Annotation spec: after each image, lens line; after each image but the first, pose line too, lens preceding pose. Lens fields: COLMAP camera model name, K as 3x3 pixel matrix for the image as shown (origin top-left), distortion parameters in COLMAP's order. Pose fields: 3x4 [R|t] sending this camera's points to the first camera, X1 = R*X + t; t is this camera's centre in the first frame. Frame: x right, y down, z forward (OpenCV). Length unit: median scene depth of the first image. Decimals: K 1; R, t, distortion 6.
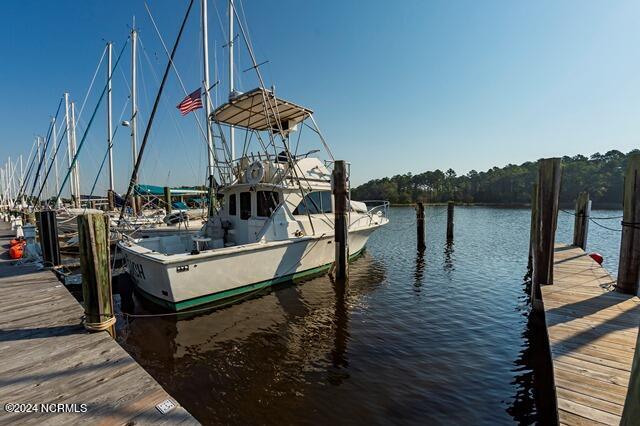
lens RADIAL K [[285.7, 0, 318.0], [0, 285.7, 212.7], [0, 0, 1]] dist [-0.058004, -0.007536]
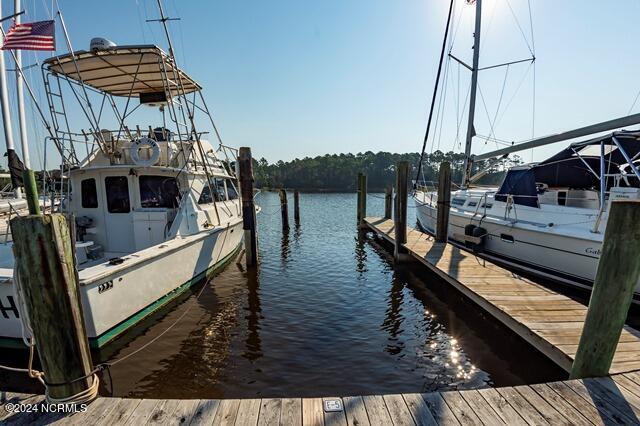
lens RADIAL K [[285.7, 0, 318.0], [0, 285.7, 212.7], [0, 0, 1]] dist [-0.058004, -0.007536]
pose [[0.733983, -0.056184, 0.676840, -0.402861], [0.021600, 0.997999, 0.059420, -0.009702], [-0.678824, -0.028993, 0.733728, 0.108272]]
